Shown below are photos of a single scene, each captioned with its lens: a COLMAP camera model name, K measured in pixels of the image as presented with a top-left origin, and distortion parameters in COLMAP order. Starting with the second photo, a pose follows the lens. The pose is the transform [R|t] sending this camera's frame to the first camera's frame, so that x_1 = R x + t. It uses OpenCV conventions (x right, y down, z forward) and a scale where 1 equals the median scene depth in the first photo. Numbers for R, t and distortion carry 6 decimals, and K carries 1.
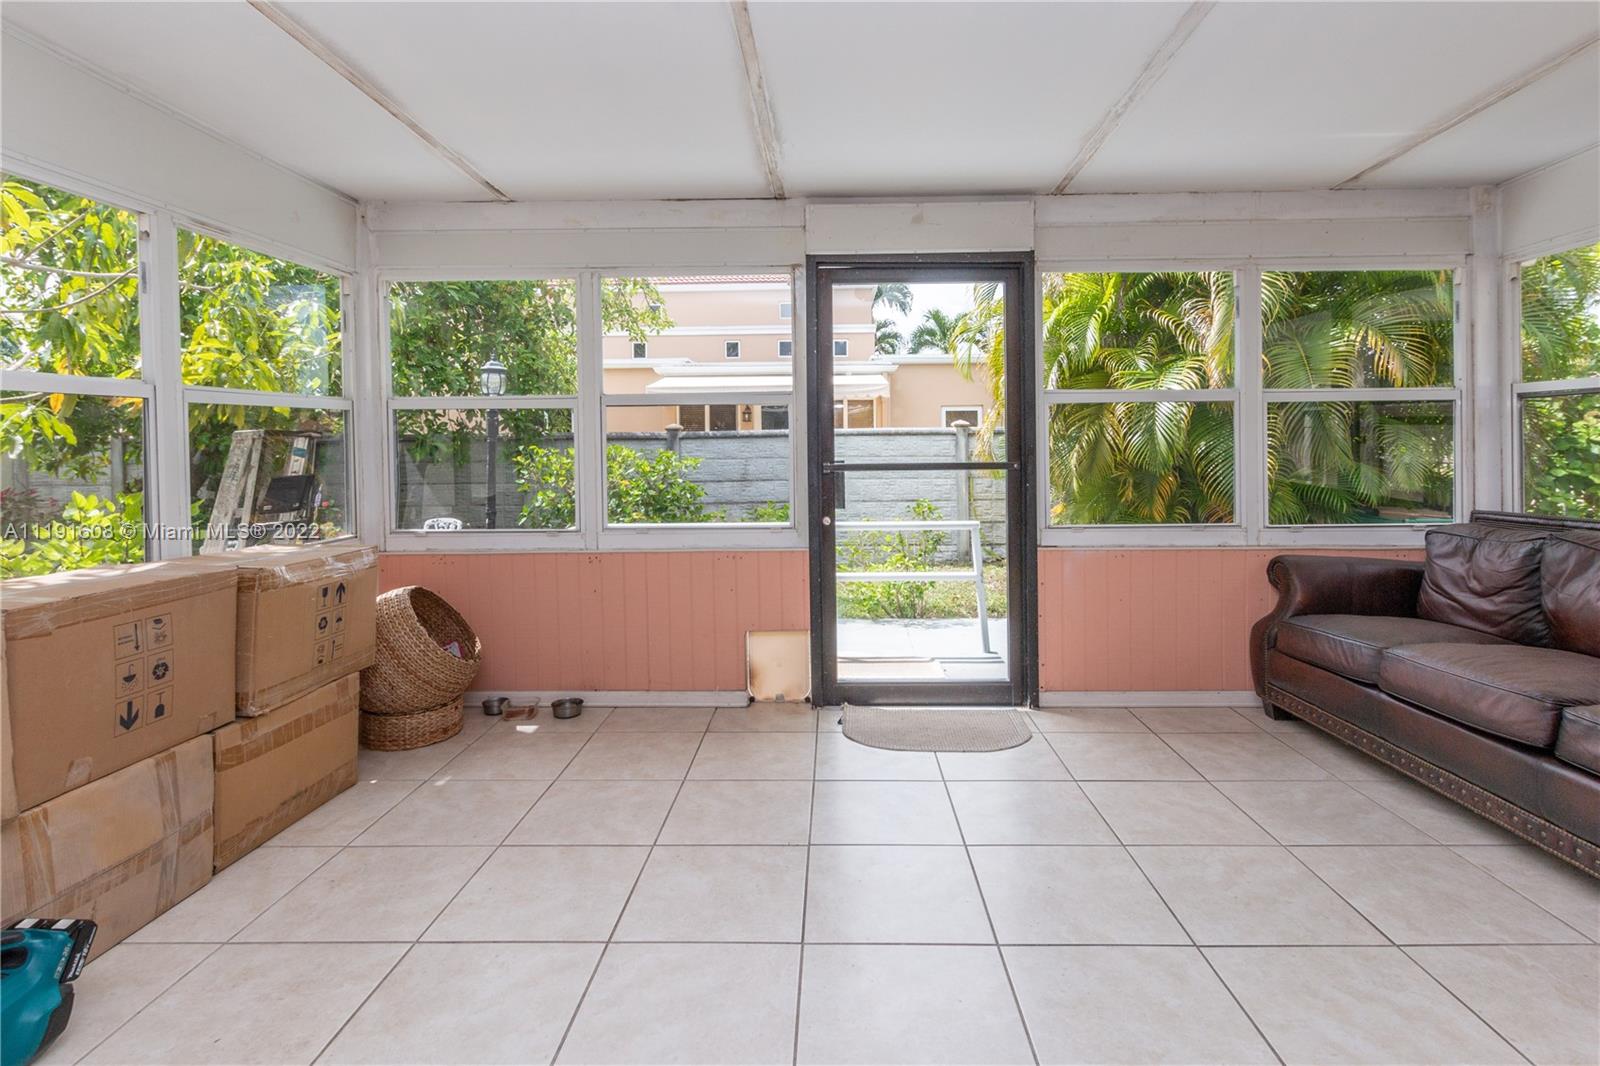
lens RADIAL K [[797.7, 0, 858.7], [0, 797.7, 443.1], [0, 0, 1]] dist [0.011328, -0.004238]
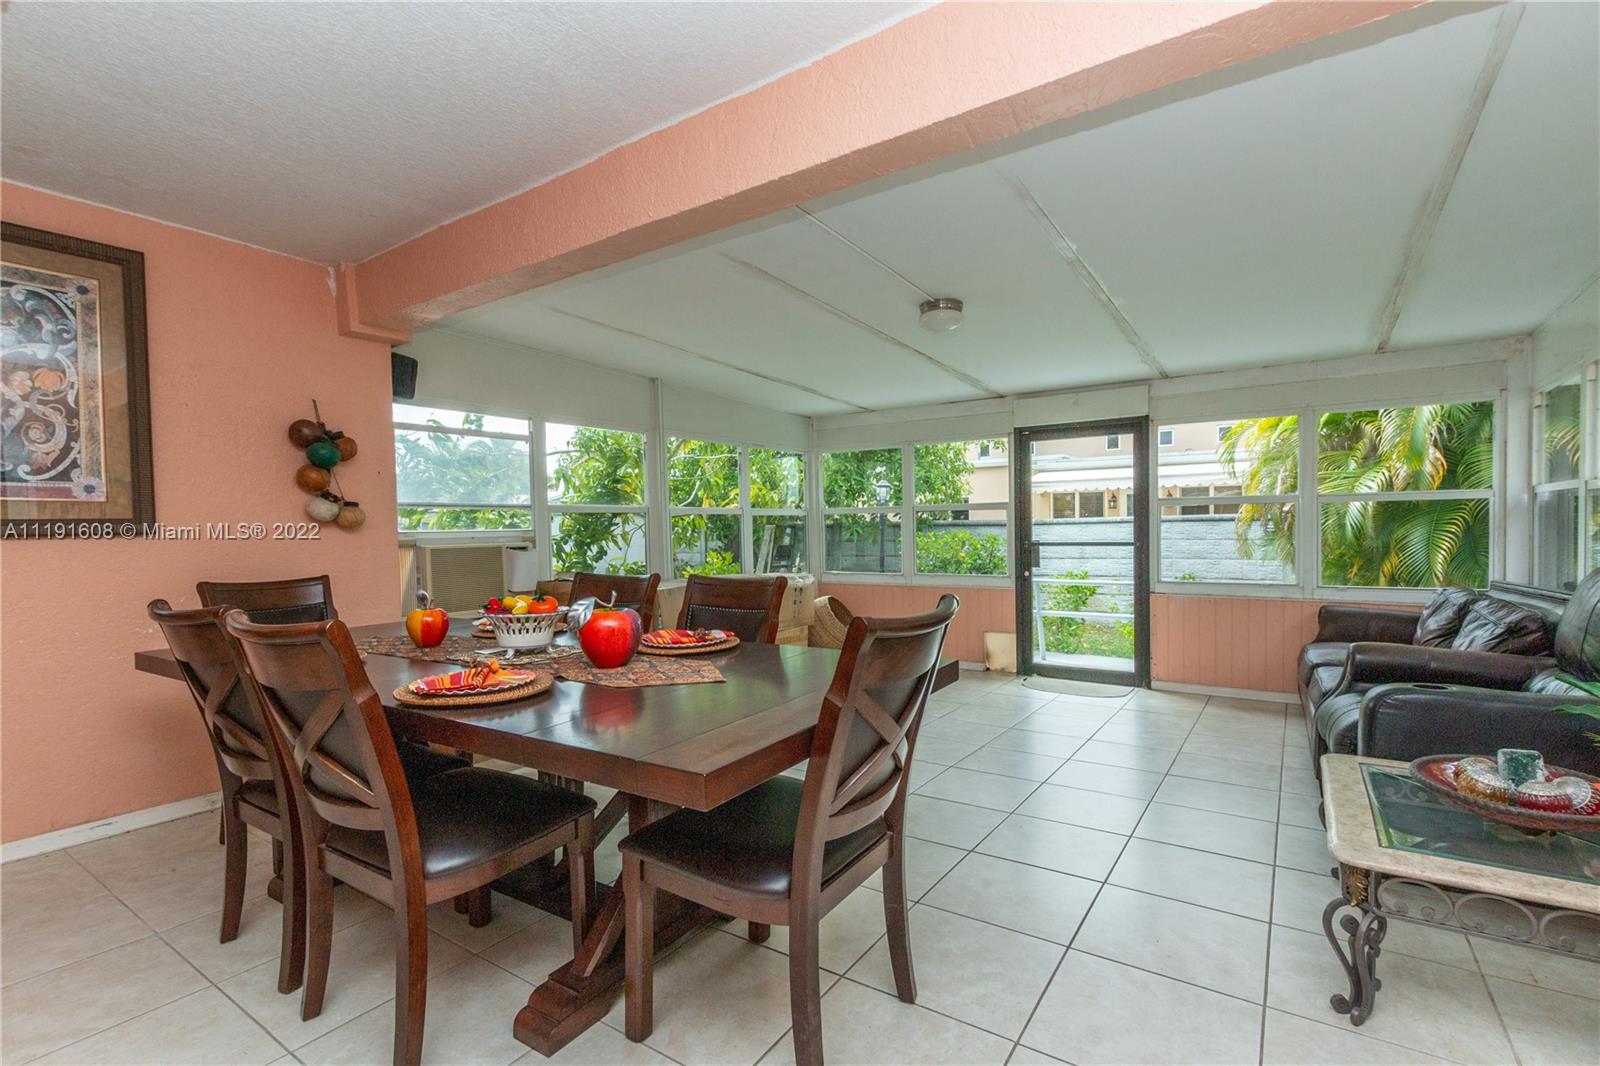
lens RADIAL K [[743.8, 0, 823.0], [0, 743.8, 541.6], [0, 0, 1]] dist [0.008727, -0.001369]
pose [[0.844108, 0.007425, -0.536121, 0.480891], [0.003288, 0.999814, 0.019023, -0.008471], [0.536163, -0.017821, 0.843927, -0.674602]]
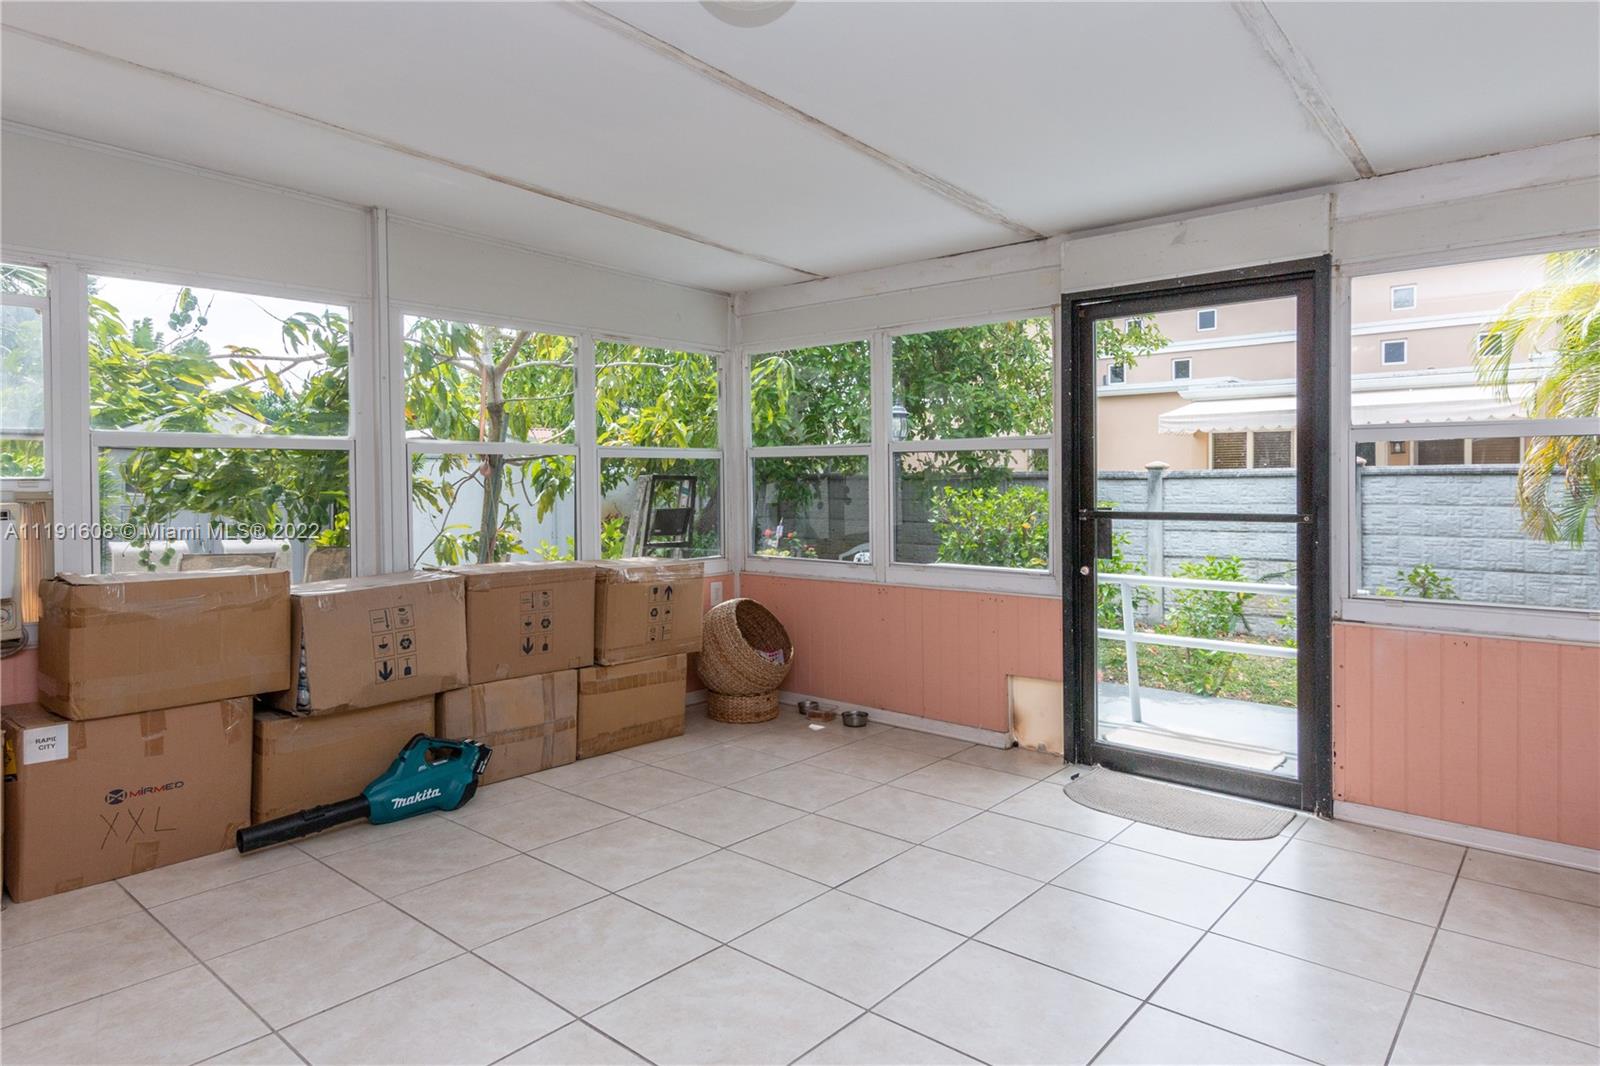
lens RADIAL K [[953.2, 0, 780.7], [0, 953.2, 483.2], [0, 0, 1]] dist [0.010282, 0.001028]
pose [[0.760497, 0.007577, -0.649297, 0.429199], [-0.006067, 0.999971, 0.004564, -0.009785], [0.649313, 0.000469, 0.760521, -0.101603]]
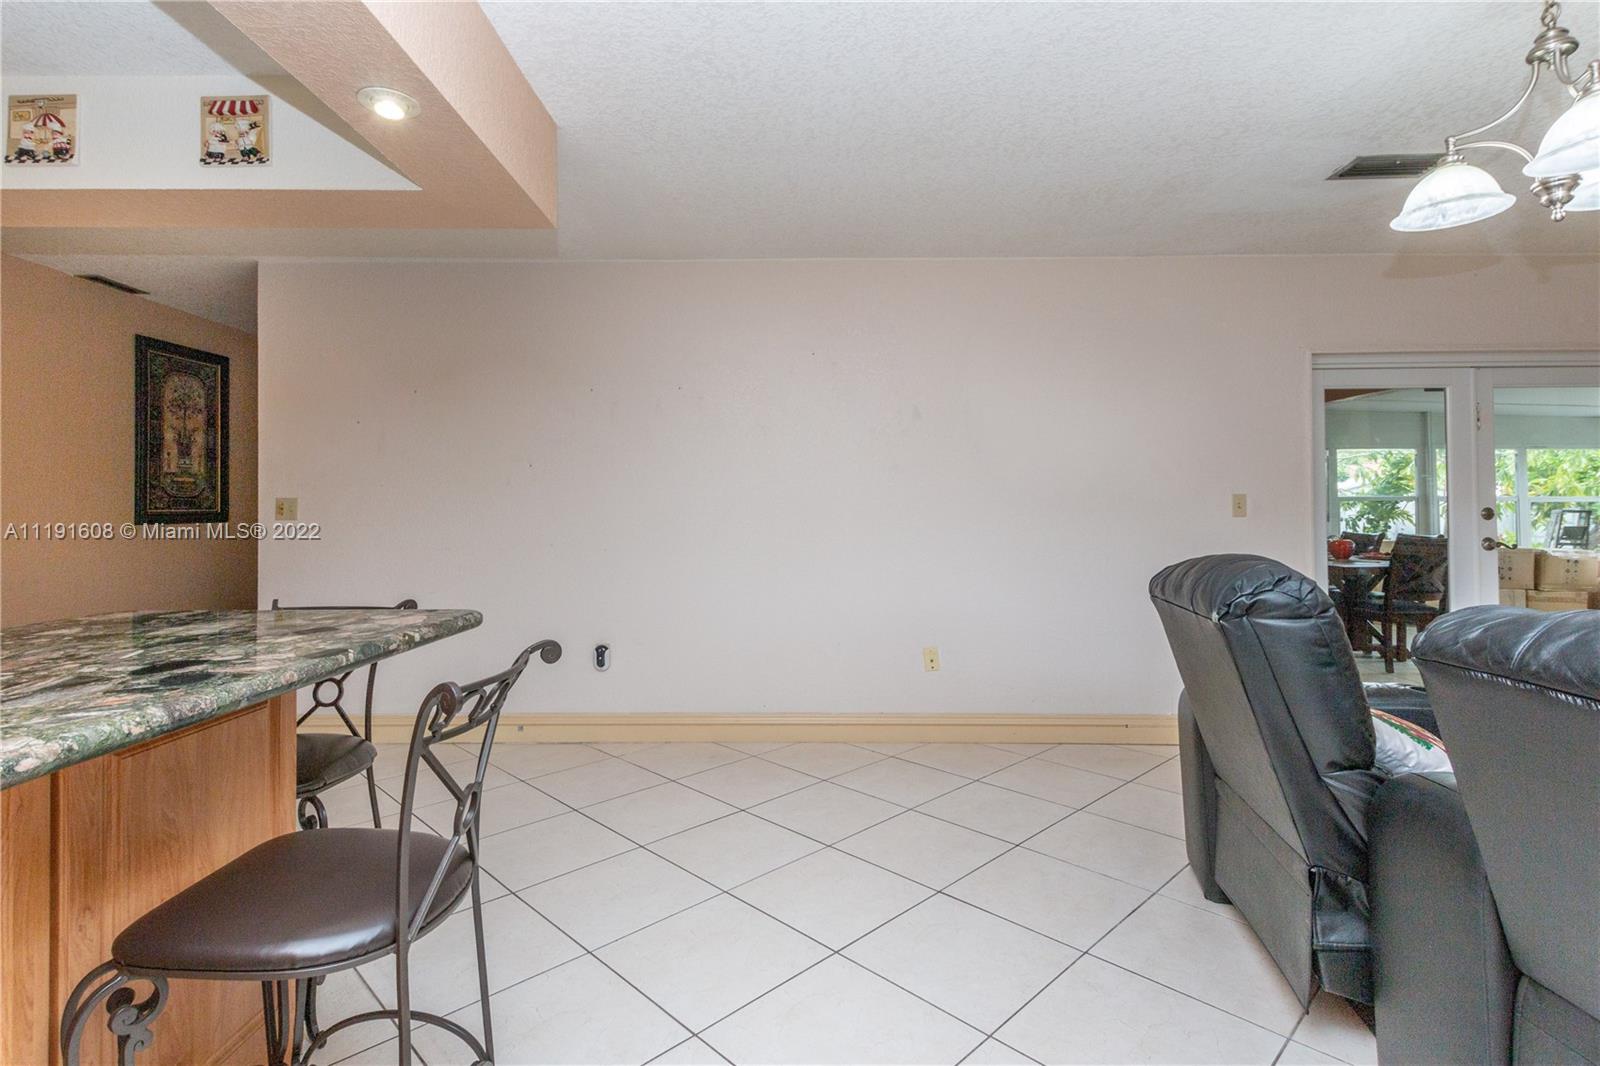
lens RADIAL K [[797.7, 0, 766.7], [0, 797.7, 500.2], [0, 0, 1]] dist [0.011328, -0.004238]
pose [[0.000181, -0.005987, -0.999982, 1.839881], [-0.004505, 0.999972, -0.005988, -0.018232], [0.999990, 0.004506, 0.000154, -1.597253]]
